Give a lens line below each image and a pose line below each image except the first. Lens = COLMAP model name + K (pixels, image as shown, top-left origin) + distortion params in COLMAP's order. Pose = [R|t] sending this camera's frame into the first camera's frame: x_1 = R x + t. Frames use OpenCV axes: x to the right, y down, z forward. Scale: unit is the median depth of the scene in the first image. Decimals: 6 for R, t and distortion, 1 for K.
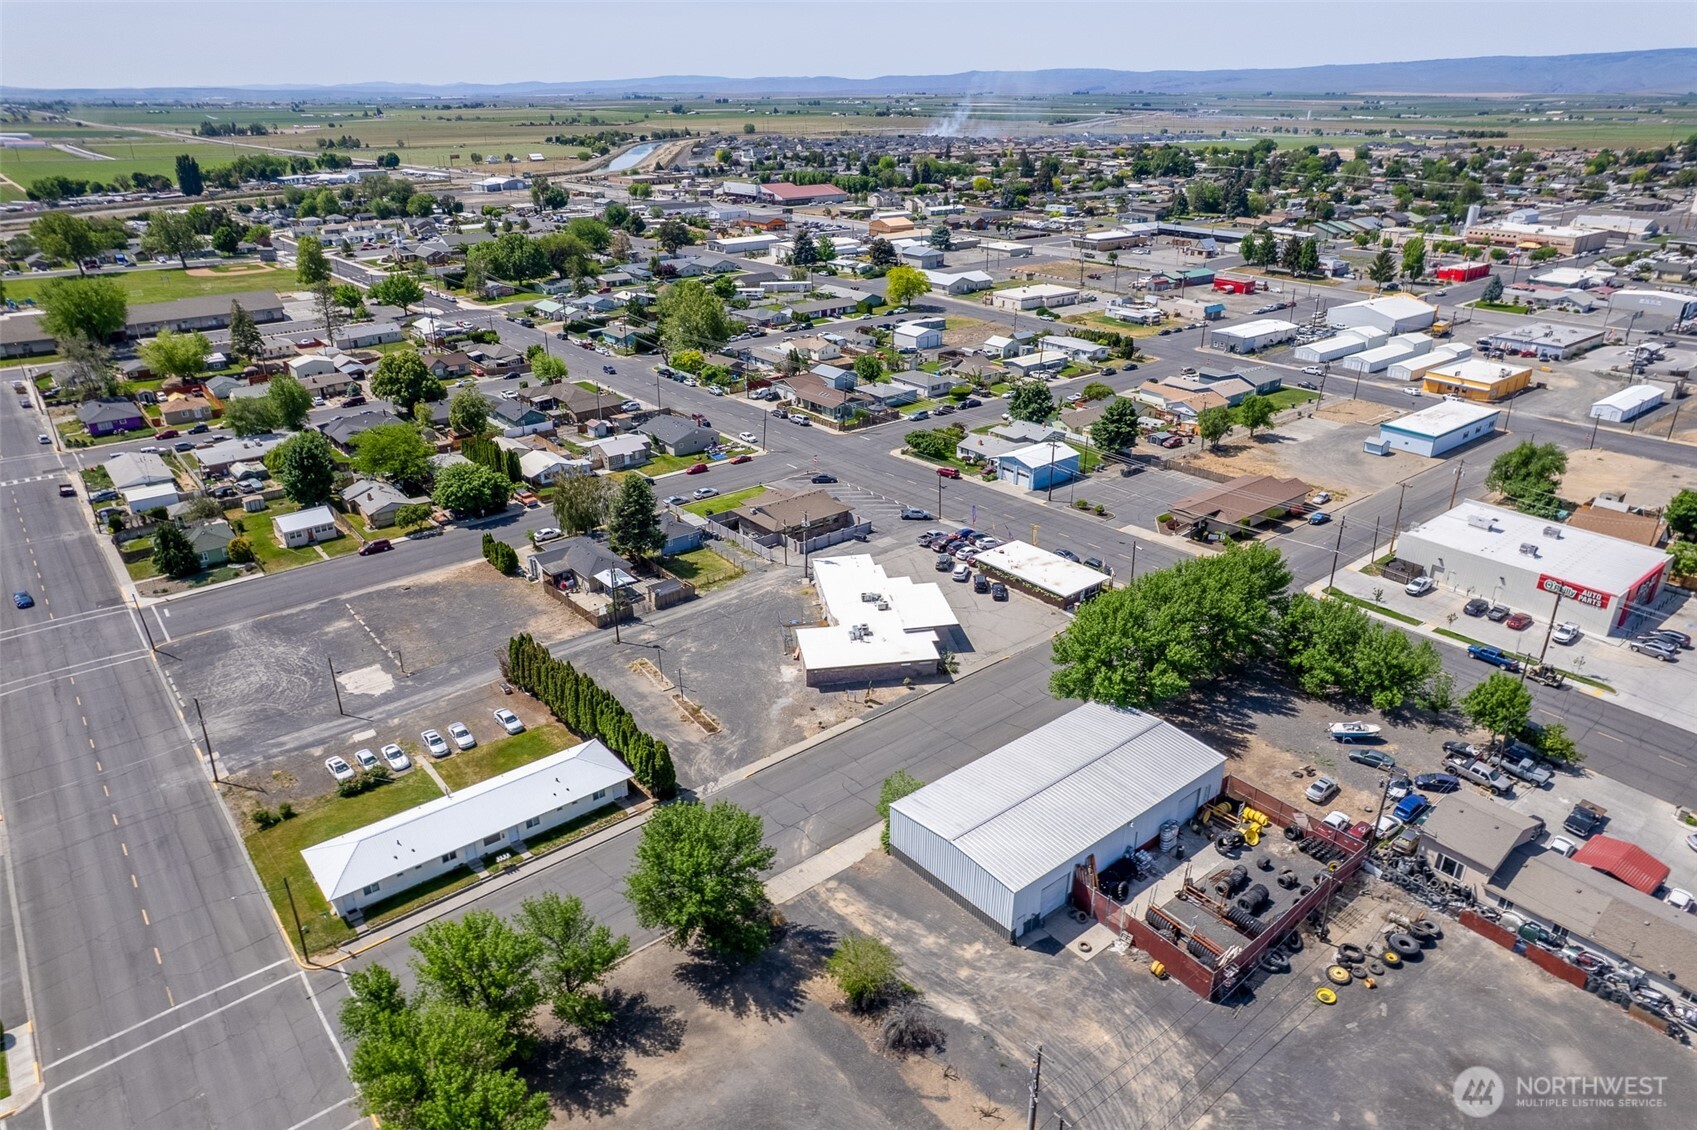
lens RADIAL K [[1081.4, 0, 832.4], [0, 1081.4, 568.1], [0, 0, 1]] dist [-0.046092, -0.000301]
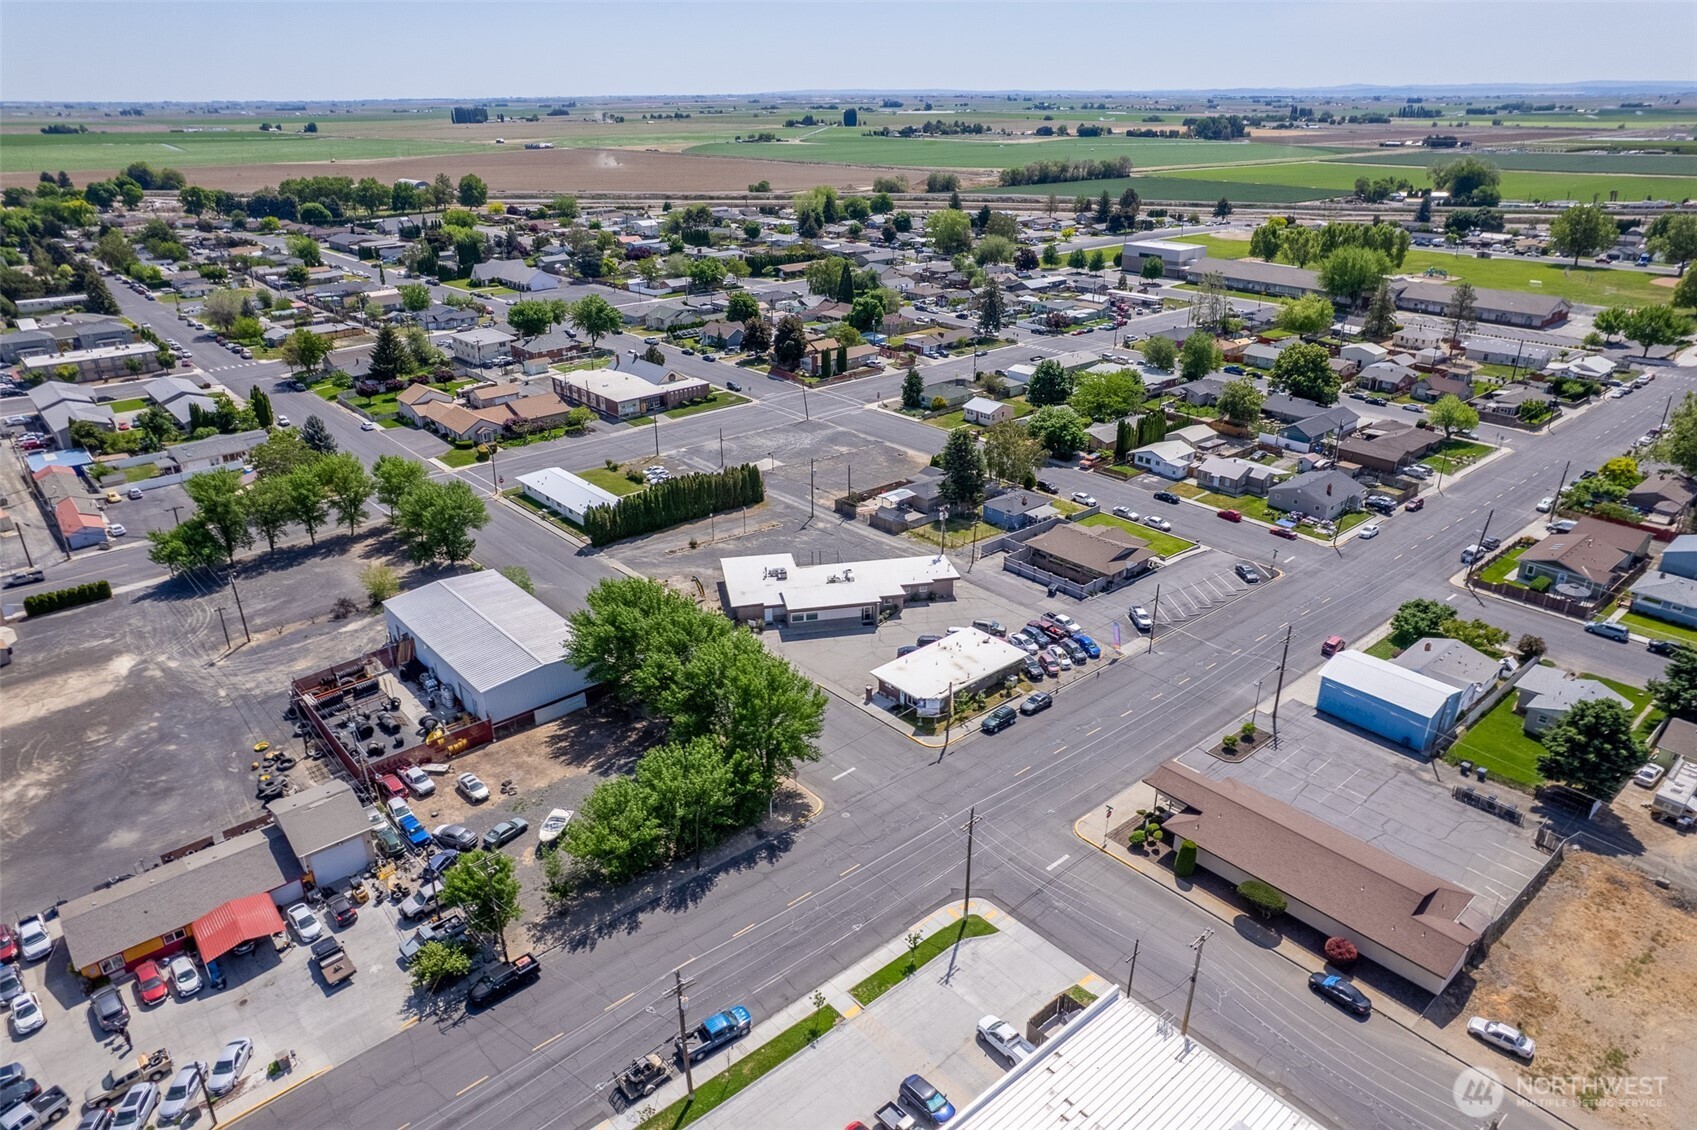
lens RADIAL K [[1091.6, 0, 848.5], [0, 1091.6, 565.0], [0, 0, 1]] dist [-0.076978, 0.070382]
pose [[0.041793, 0.405225, -0.913261, 0.973087], [-0.400915, 0.844045, 0.356167, -0.349592], [0.915161, 0.351255, 0.197736, 0.774005]]
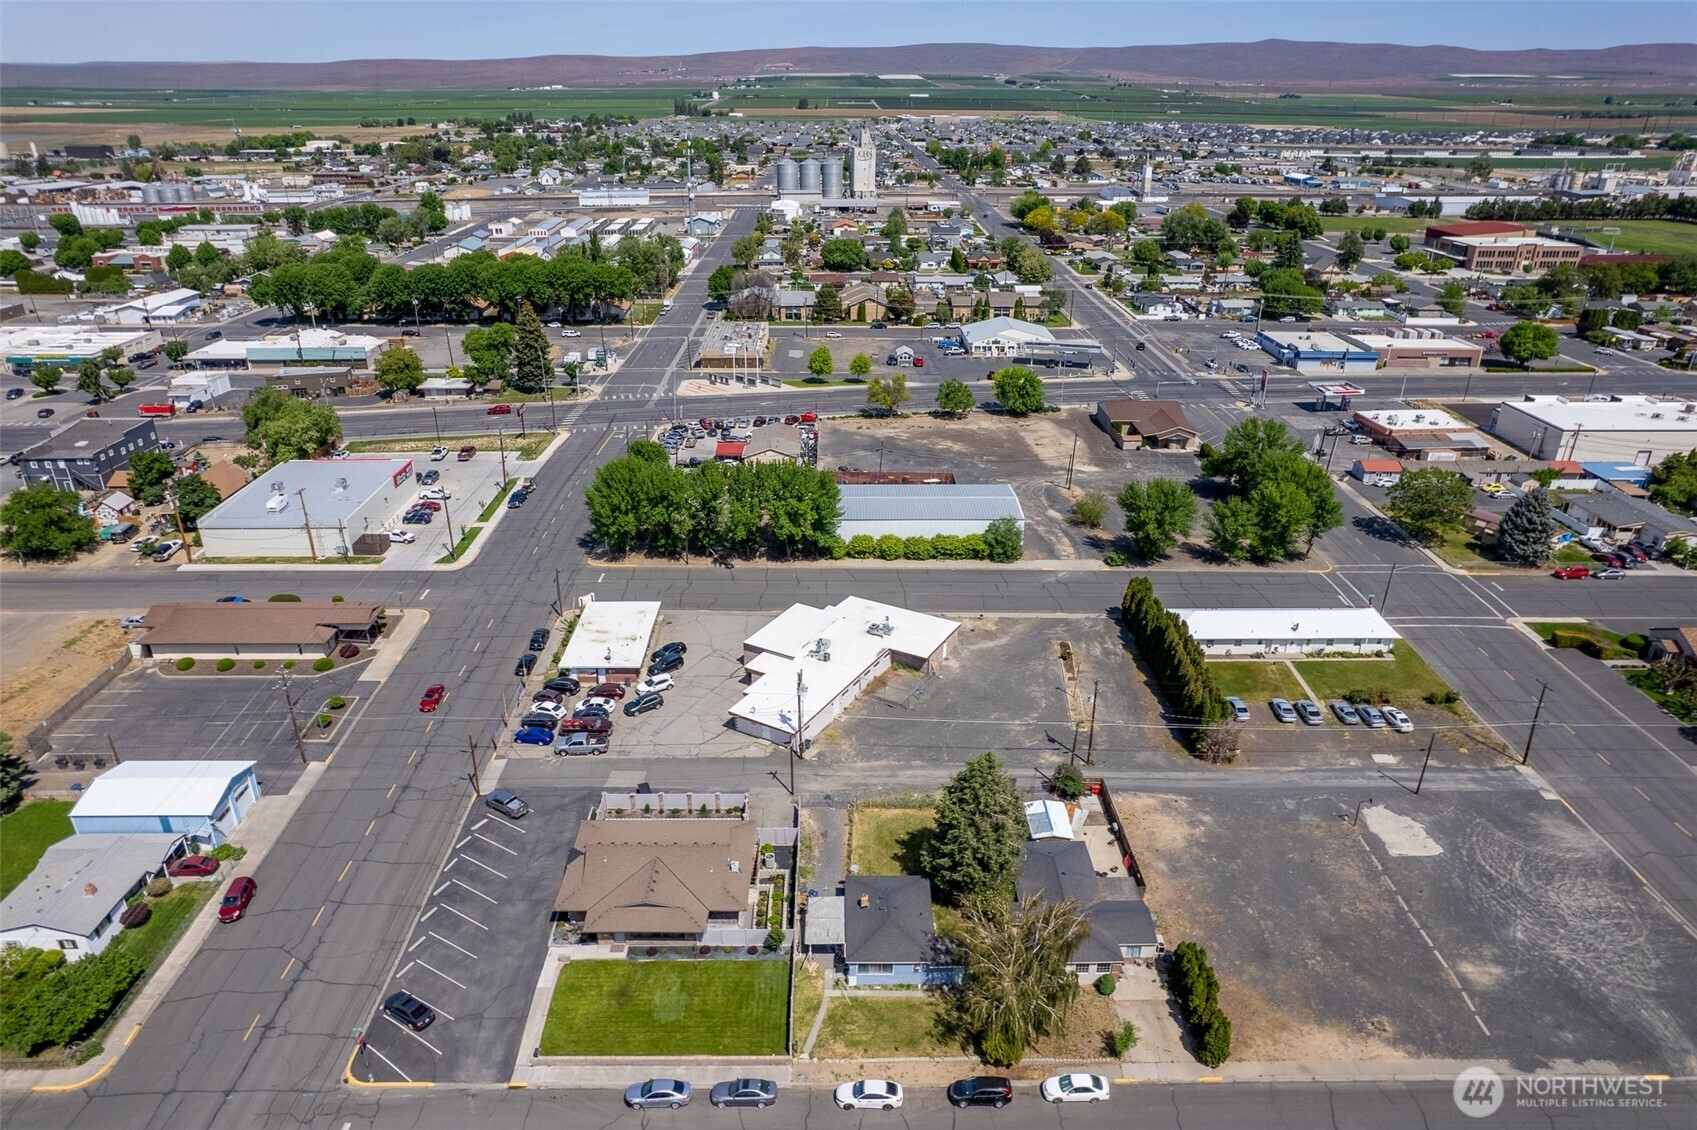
lens RADIAL K [[1091.6, 0, 848.5], [0, 1091.6, 565.0], [0, 0, 1]] dist [-0.076978, 0.070382]
pose [[-0.786421, -0.252430, 0.563756, -0.464808], [0.249142, 0.705520, 0.663452, -0.607790], [-0.565216, 0.662209, -0.491945, 1.357390]]
